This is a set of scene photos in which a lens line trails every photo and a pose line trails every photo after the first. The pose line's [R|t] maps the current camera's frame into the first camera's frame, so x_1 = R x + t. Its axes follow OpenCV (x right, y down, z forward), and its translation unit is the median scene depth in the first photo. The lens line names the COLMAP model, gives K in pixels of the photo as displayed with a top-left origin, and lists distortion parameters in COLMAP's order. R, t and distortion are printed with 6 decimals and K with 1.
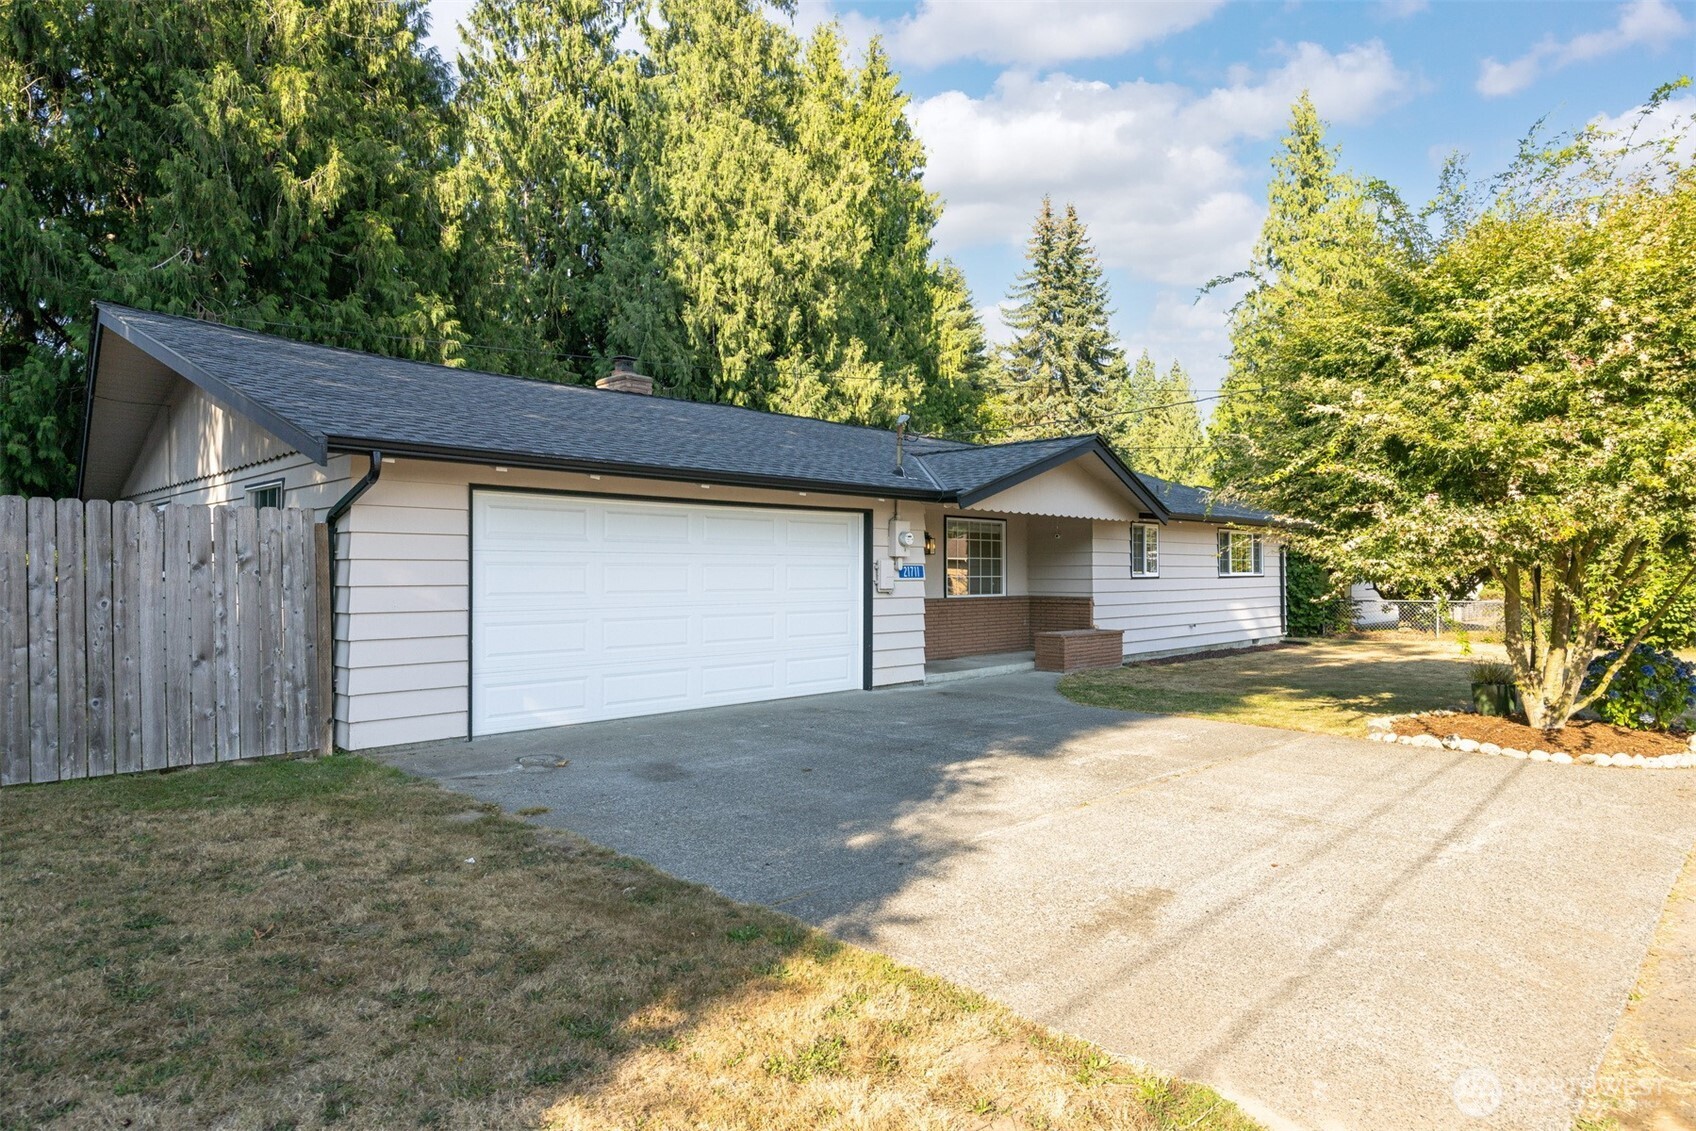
lens RADIAL K [[954.5, 0, 847.3], [0, 954.5, 570.8], [0, 0, 1]] dist [-0.002704, -0.000951]
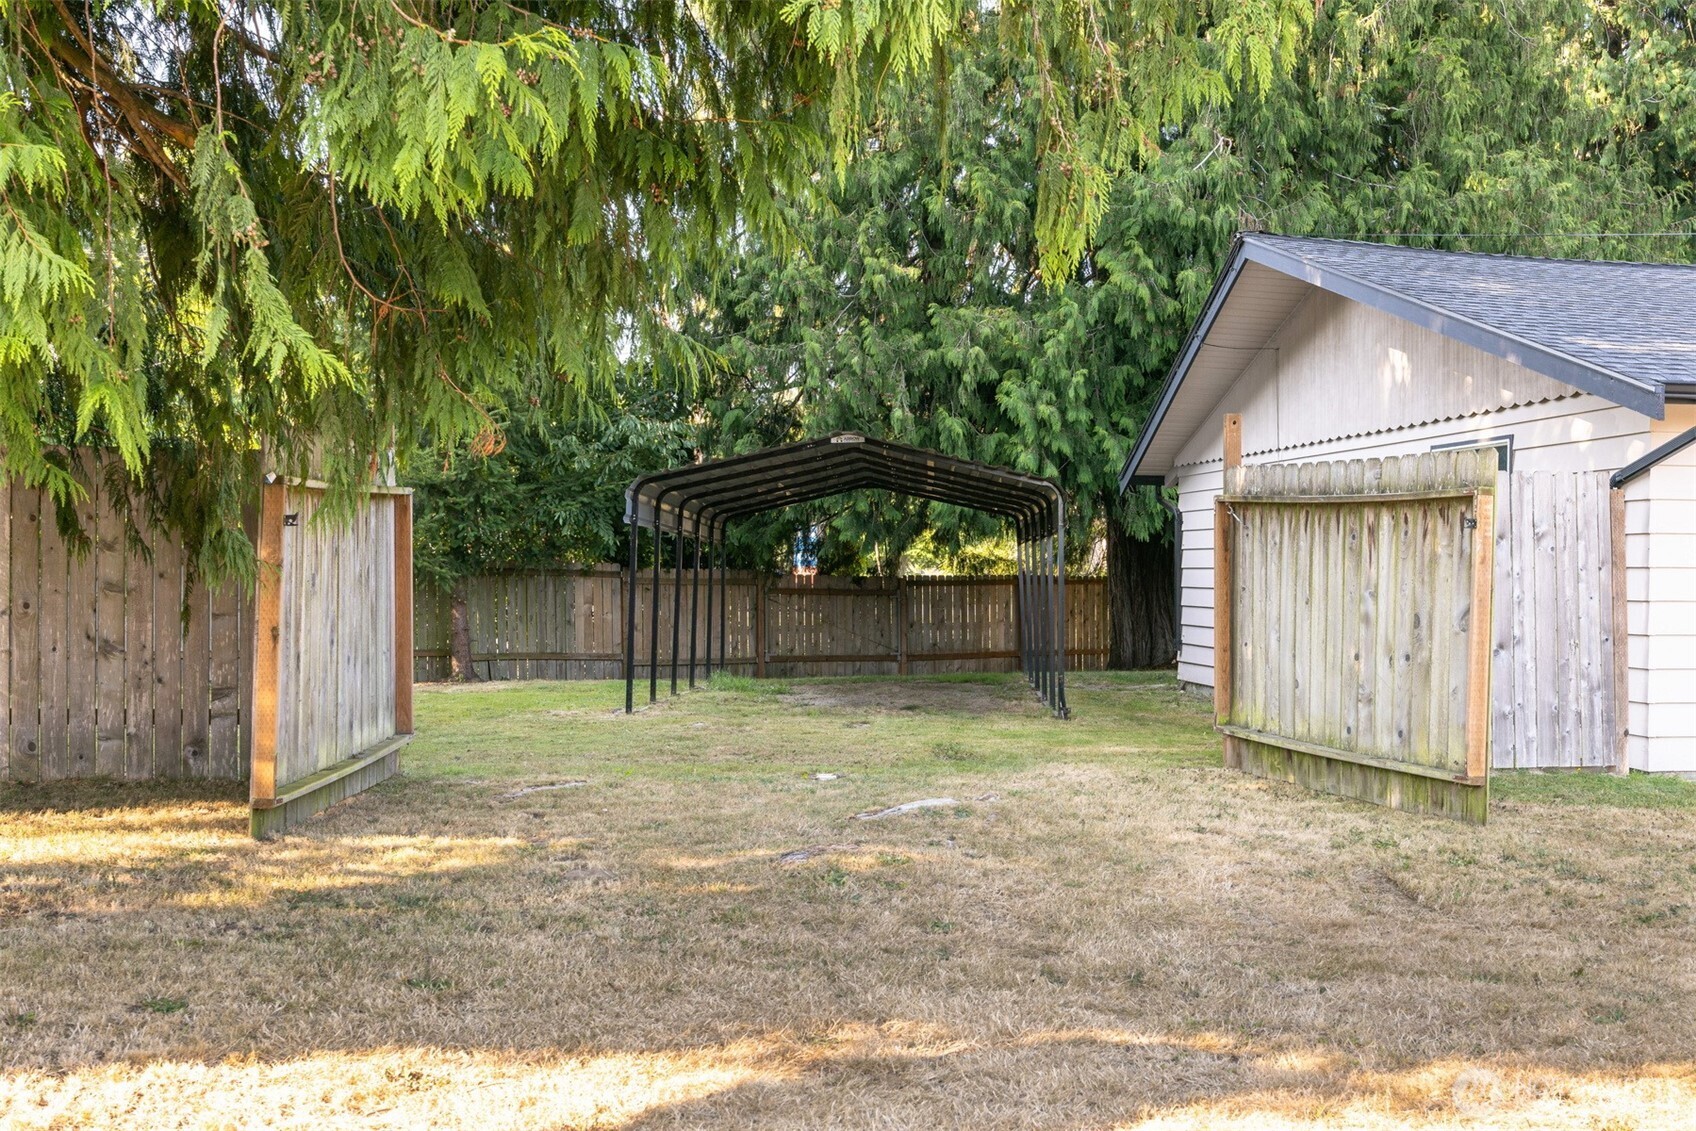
lens RADIAL K [[1772.2, 0, 848.0], [0, 1772.2, 565.5], [0, 0, 1]] dist [-0.005330, -0.004299]
pose [[0.806272, 0.002079, -0.591541, -0.039202], [-0.007075, 0.999956, -0.006128, 0.006134], [0.591502, 0.009126, 0.806252, -0.127838]]
